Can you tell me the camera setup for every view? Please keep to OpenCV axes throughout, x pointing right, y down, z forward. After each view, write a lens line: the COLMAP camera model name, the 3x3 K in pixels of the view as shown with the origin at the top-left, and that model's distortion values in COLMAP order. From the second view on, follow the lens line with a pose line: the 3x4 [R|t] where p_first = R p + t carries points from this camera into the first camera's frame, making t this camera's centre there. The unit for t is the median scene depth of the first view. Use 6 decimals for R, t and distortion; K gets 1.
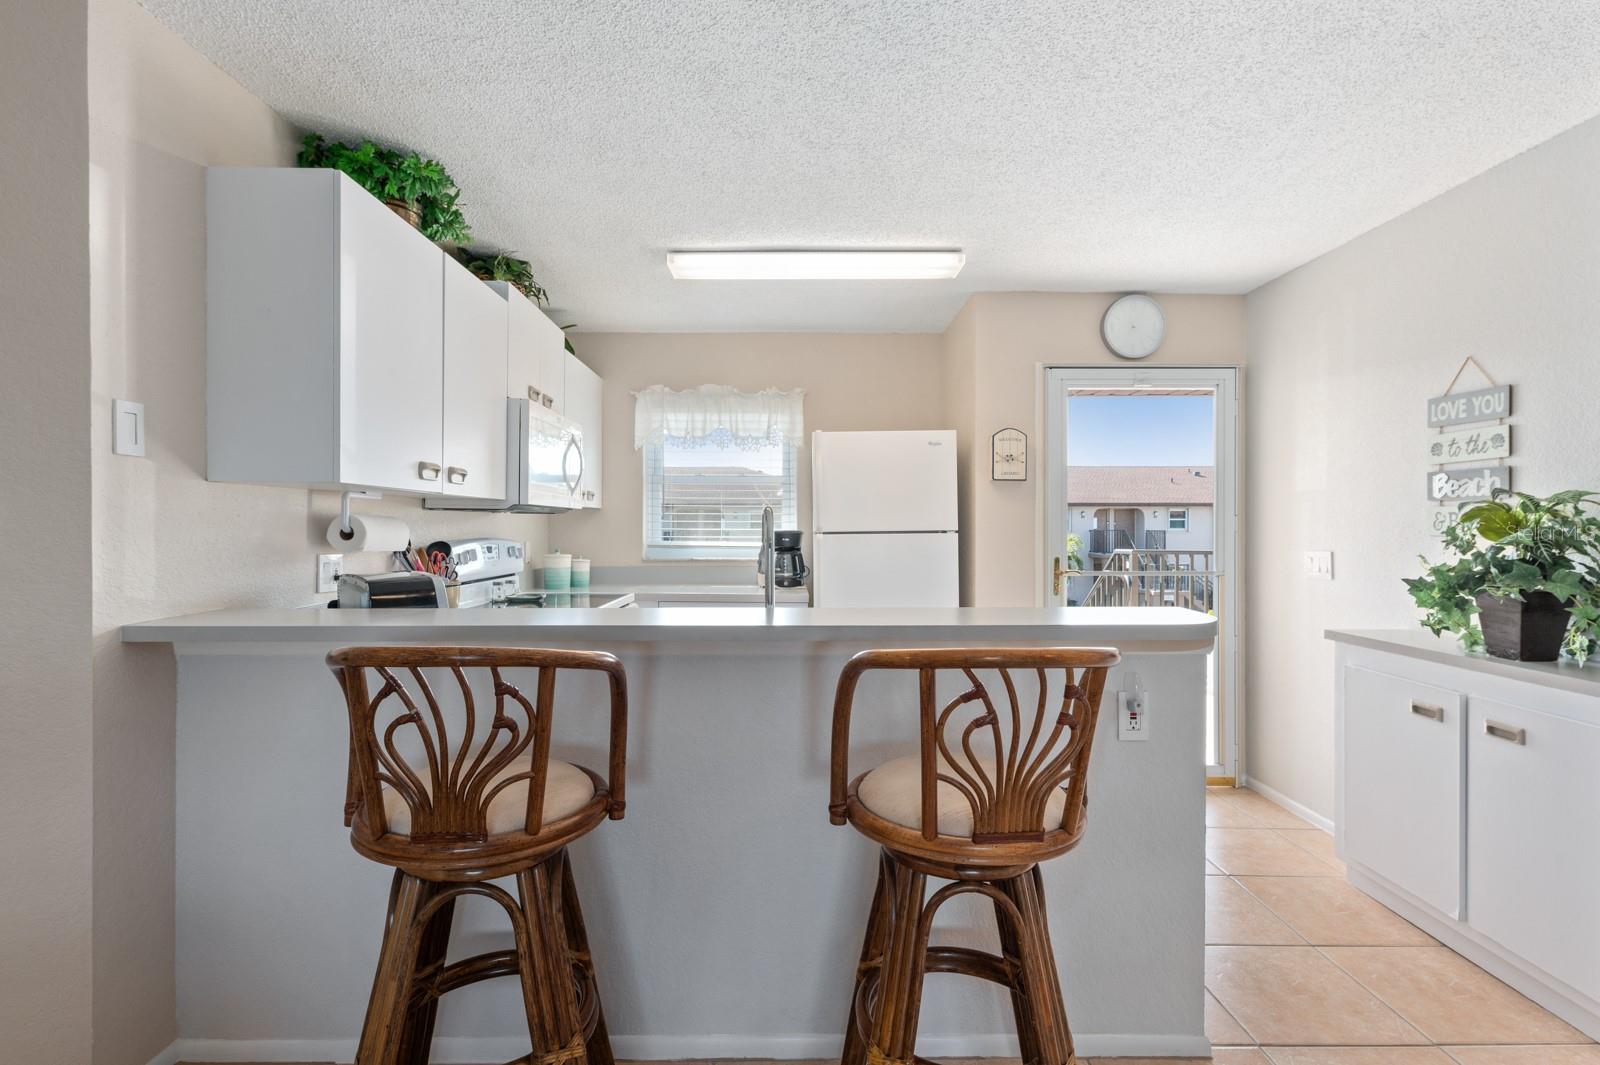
lens RADIAL K [[781.0, 0, 800.0], [0, 781.0, 532.5], [0, 0, 1]] dist [0.002719, 0.000287]
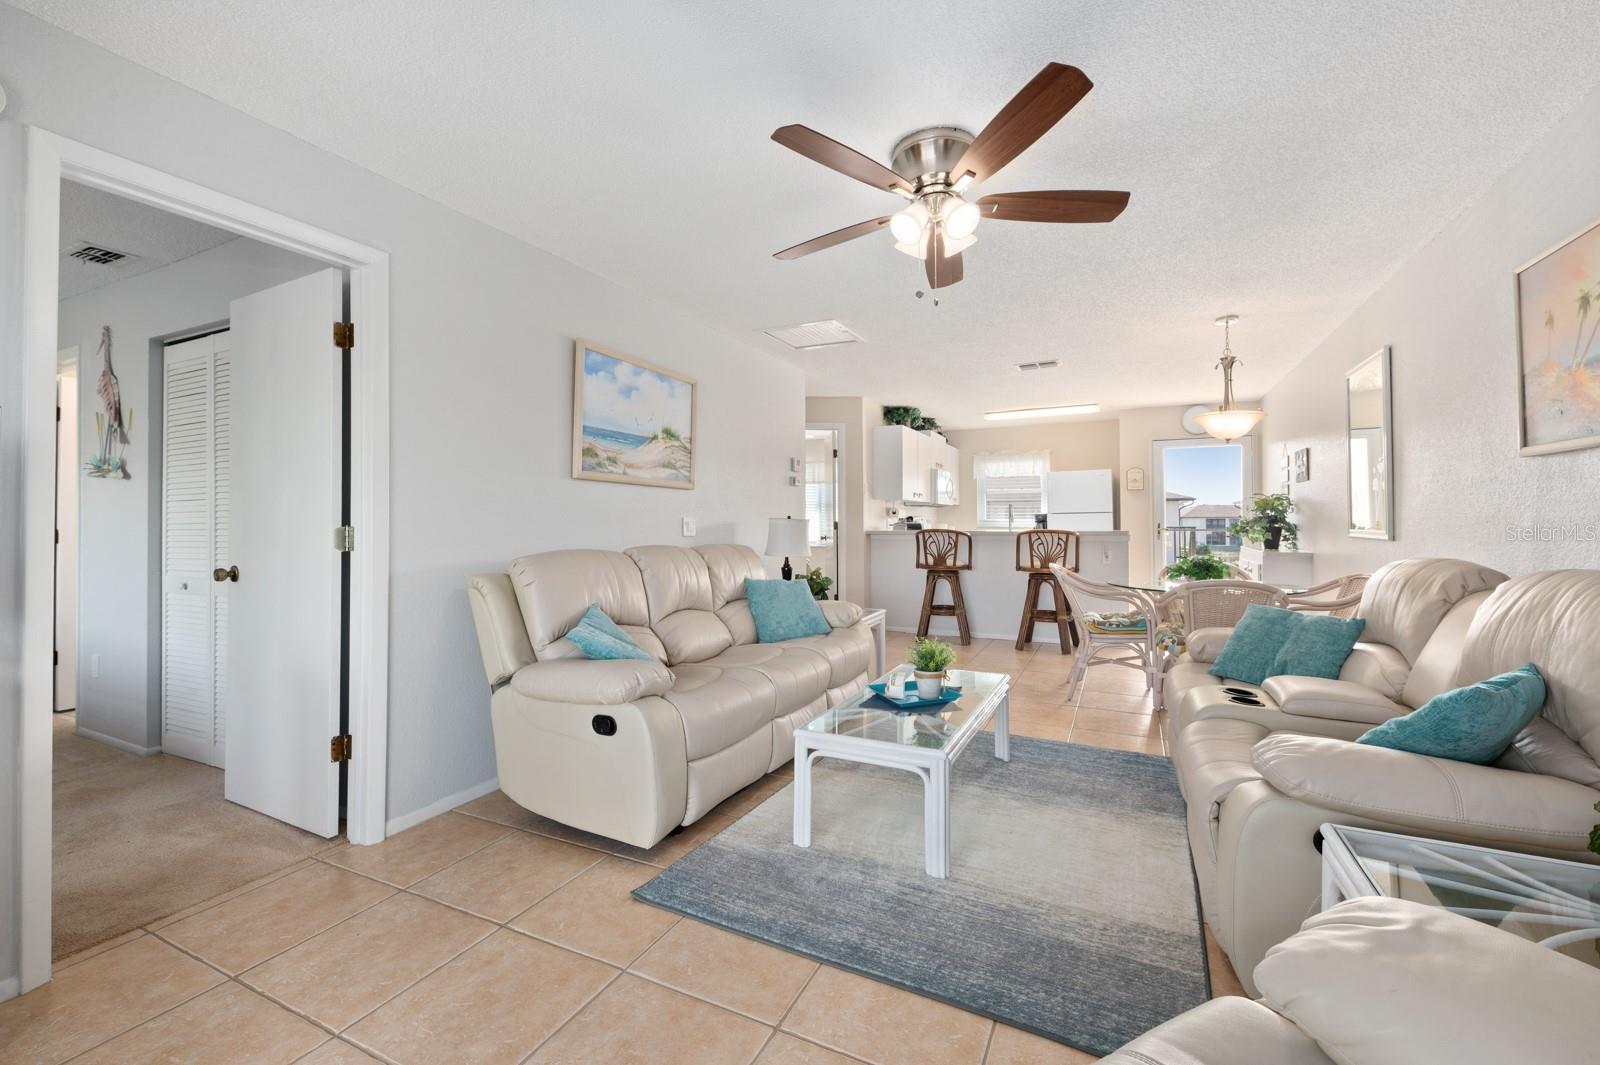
lens RADIAL K [[676.8, 0, 801.7], [0, 676.8, 512.6], [0, 0, 1]] dist [-0.000149, 0.000021]
pose [[0.896826, -0.012273, -0.442214, 0.455770], [0.004055, 0.999801, -0.019526, 0.064420], [0.442365, 0.015718, 0.896697, -2.137986]]
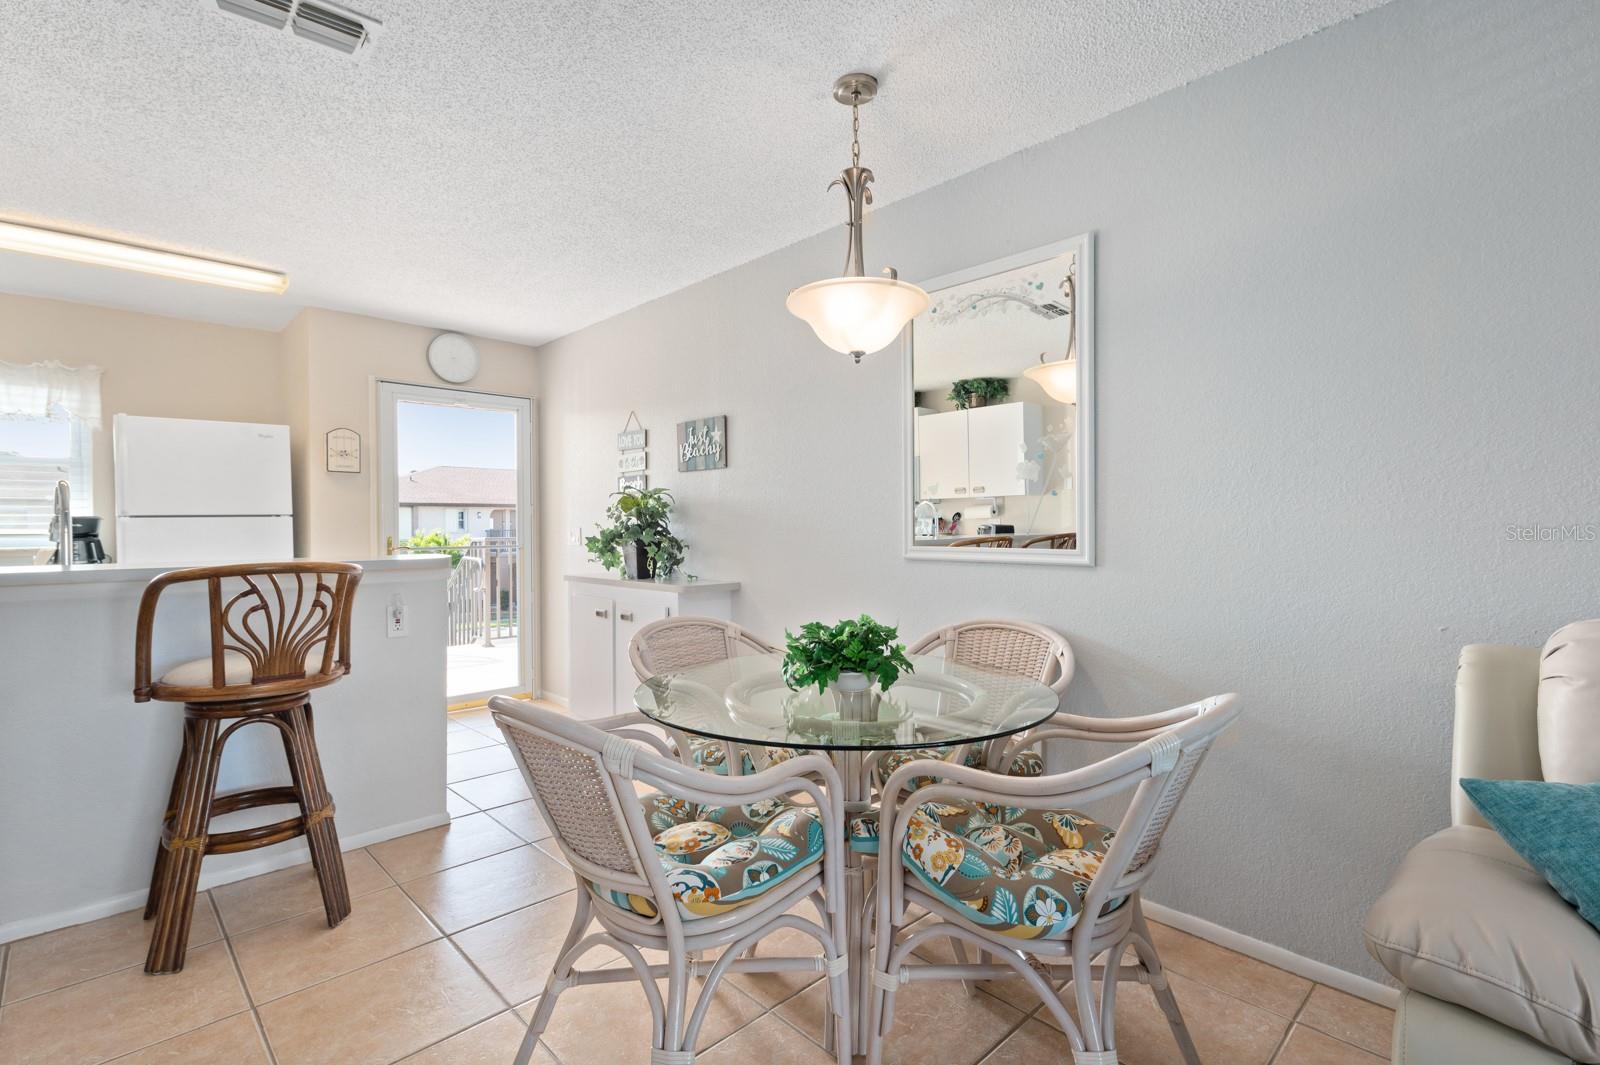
lens RADIAL K [[735.6, 0, 800.4], [0, 735.6, 530.1], [0, 0, 1]] dist [0.004944, 0.000216]
pose [[0.722310, -0.008905, 0.691512, -0.008639], [0.010255, 0.999945, 0.002165, 0.047664], [-0.691494, 0.005528, 0.722361, -0.528132]]
